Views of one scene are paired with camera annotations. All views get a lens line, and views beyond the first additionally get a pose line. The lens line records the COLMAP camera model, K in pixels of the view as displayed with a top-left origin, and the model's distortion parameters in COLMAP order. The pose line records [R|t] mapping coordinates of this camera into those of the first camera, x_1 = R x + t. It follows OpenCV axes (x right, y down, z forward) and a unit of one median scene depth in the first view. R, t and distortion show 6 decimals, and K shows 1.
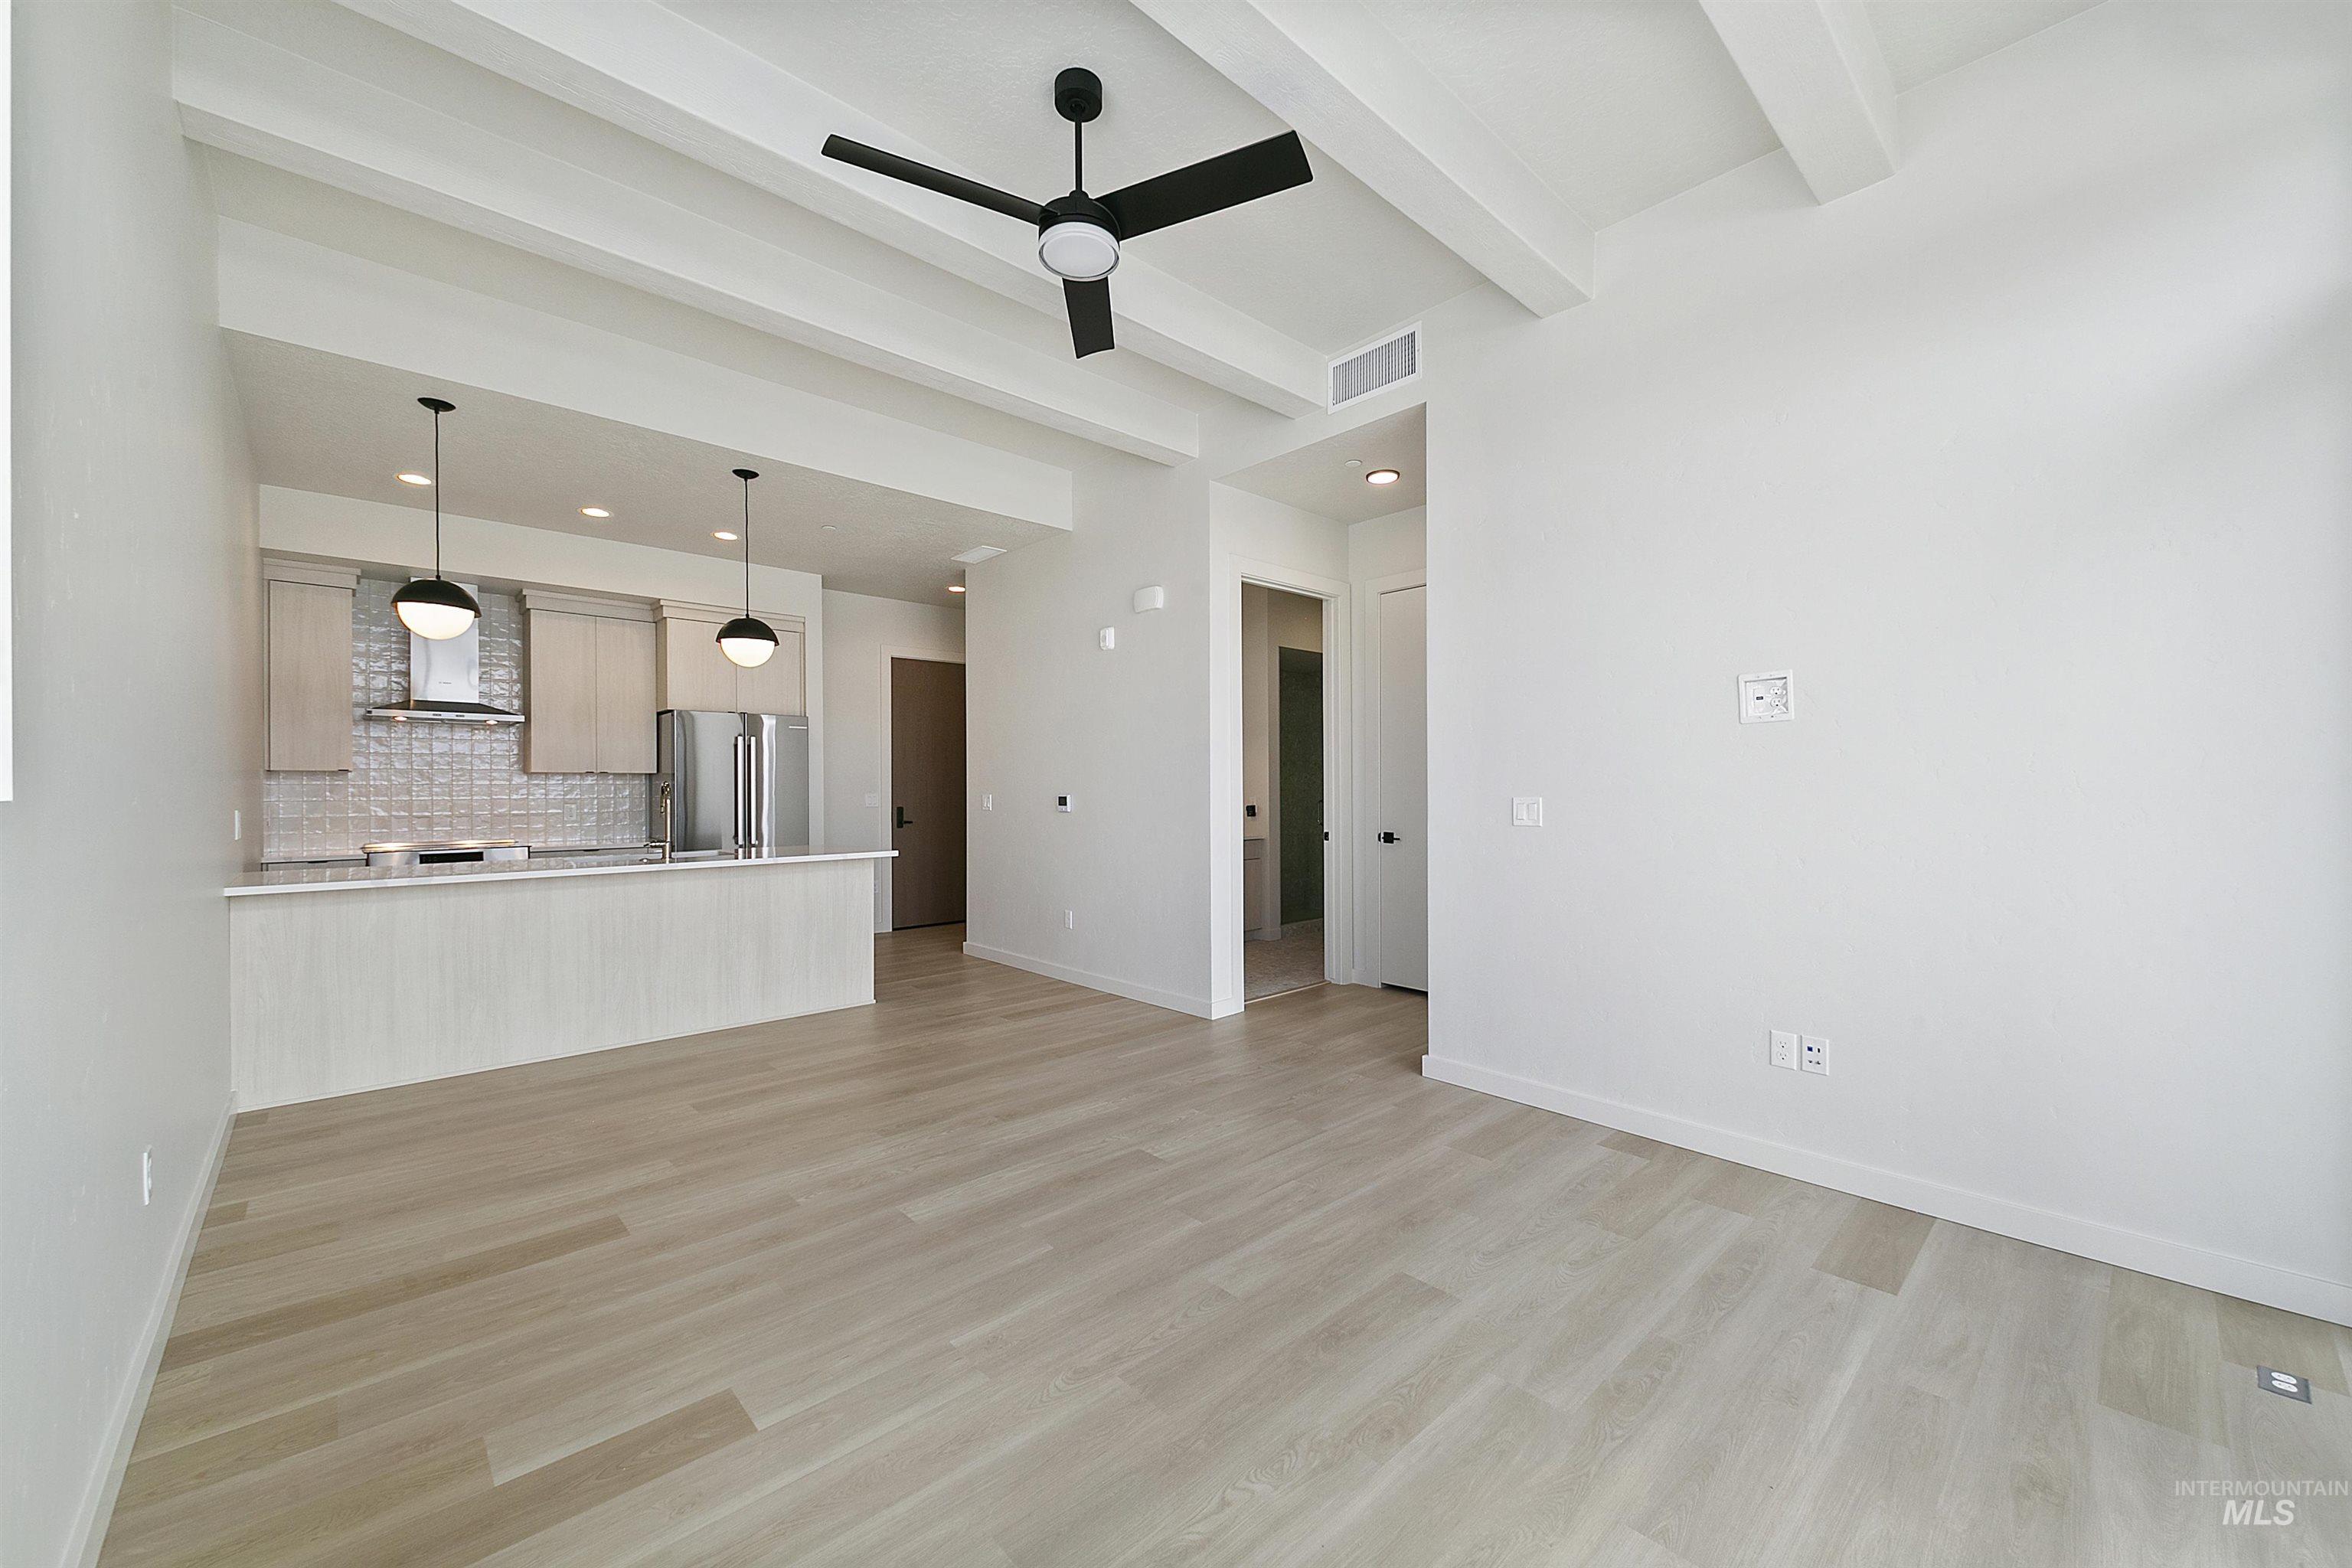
lens RADIAL K [[897.1, 0, 1170.9], [0, 897.1, 782.8], [0, 0, 1]] dist [0.018342, -0.005500]
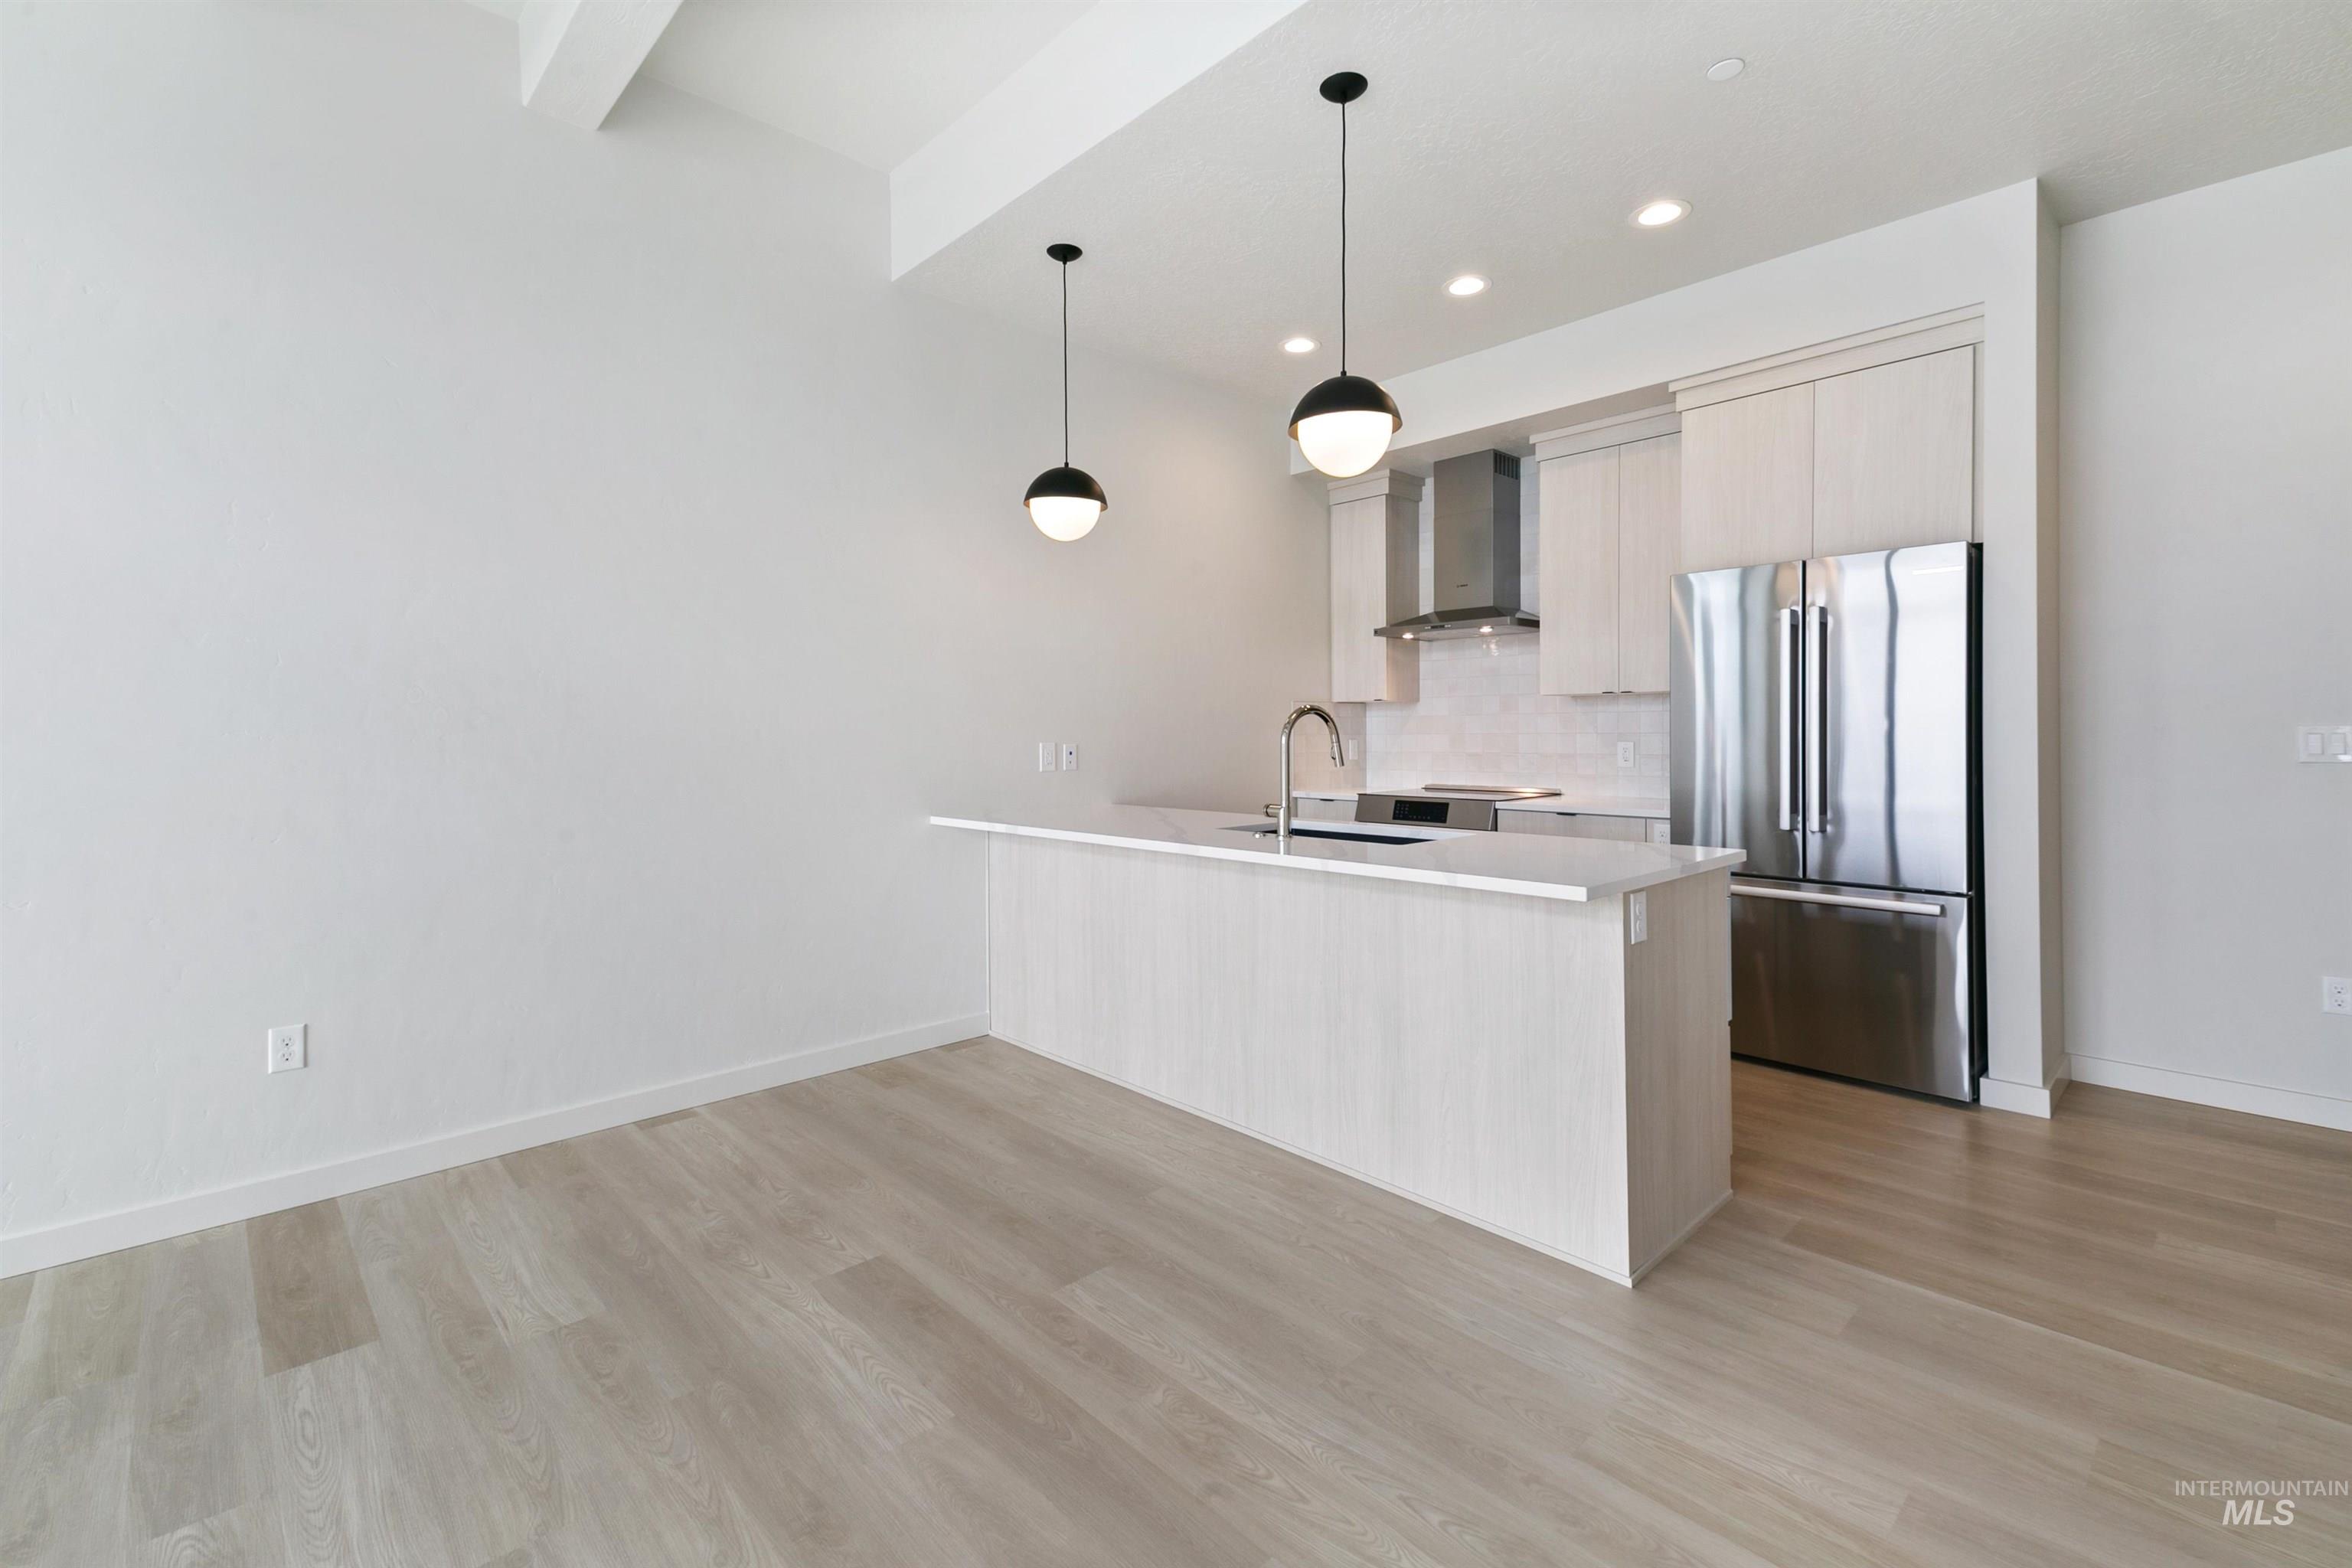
lens RADIAL K [[1028.1, 0, 1195.3], [0, 1028.1, 736.0], [0, 0, 1]] dist [0.021785, -0.001245]
pose [[0.025096, 0.013148, -0.999599, 0.189143], [0.009537, 0.999865, 0.013391, 0.015263], [0.999640, -0.009869, 0.024967, 1.593070]]
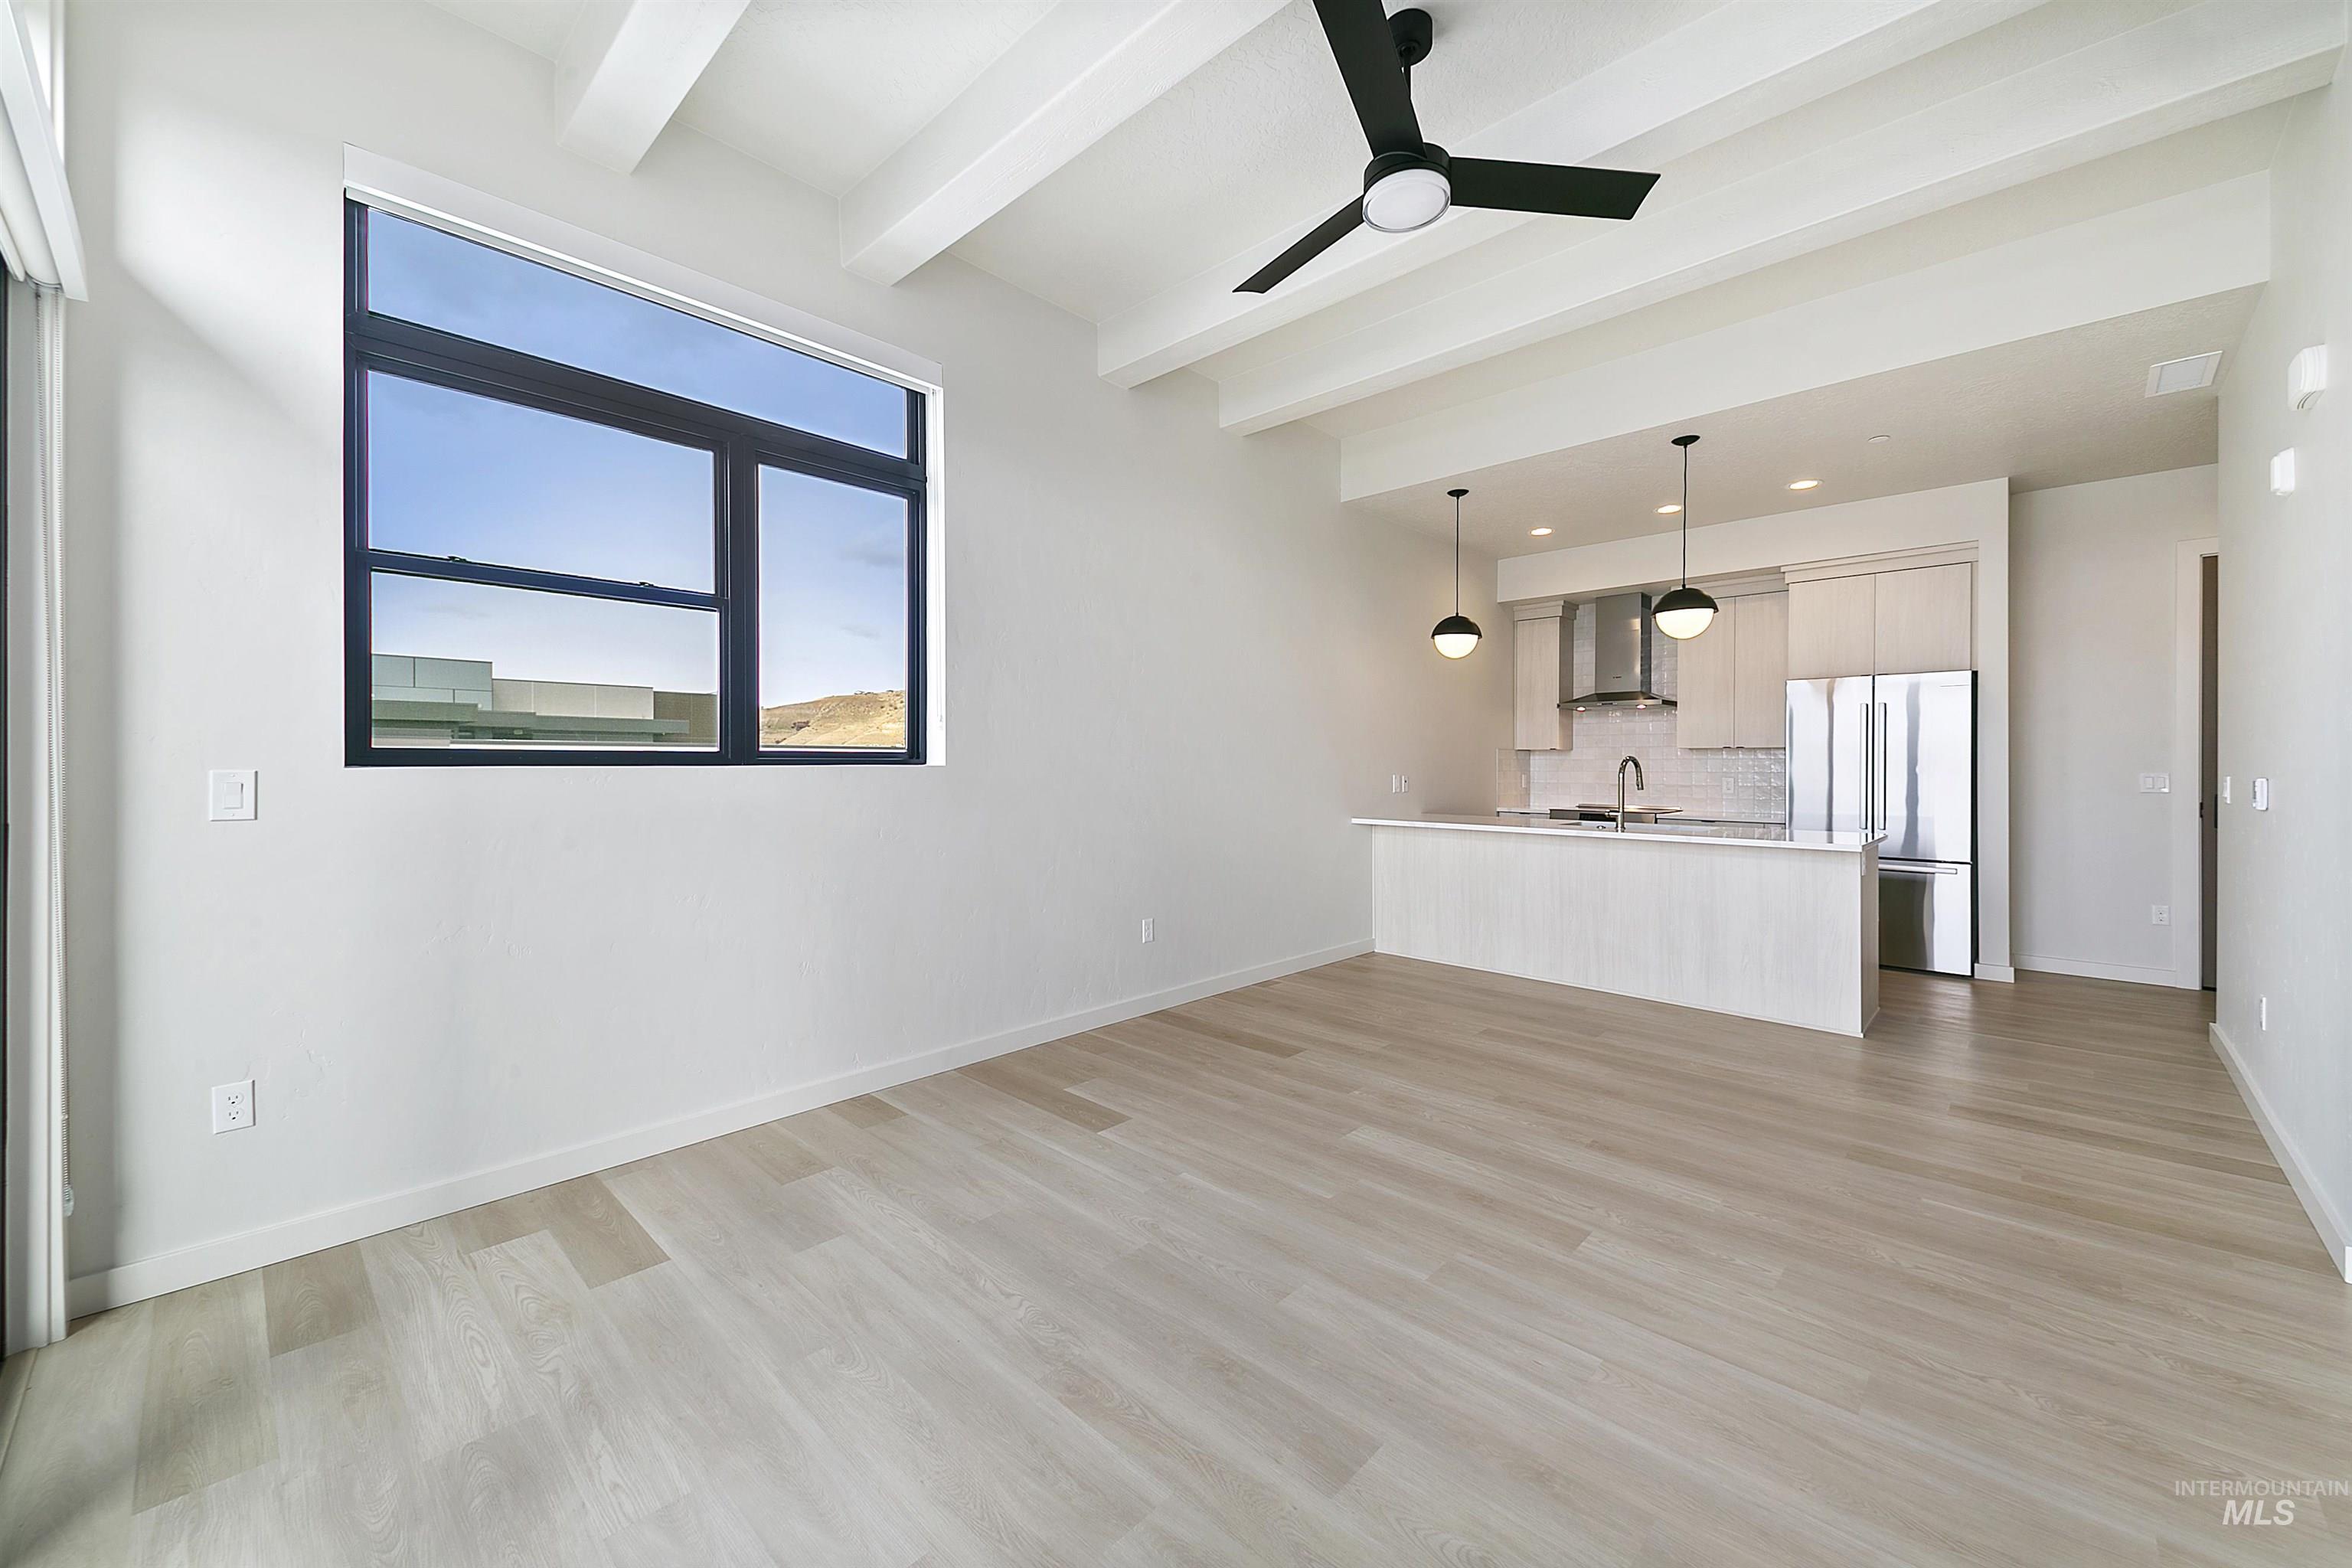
lens RADIAL K [[897.1, 0, 1178.4], [0, 897.1, 764.8], [0, 0, 1]] dist [0.018342, -0.005500]
pose [[0.065128, 0.009938, -0.997827, 0.832465], [-0.000503, 0.999951, 0.009926, -0.003819], [0.997877, -0.000145, 0.065130, 0.688962]]
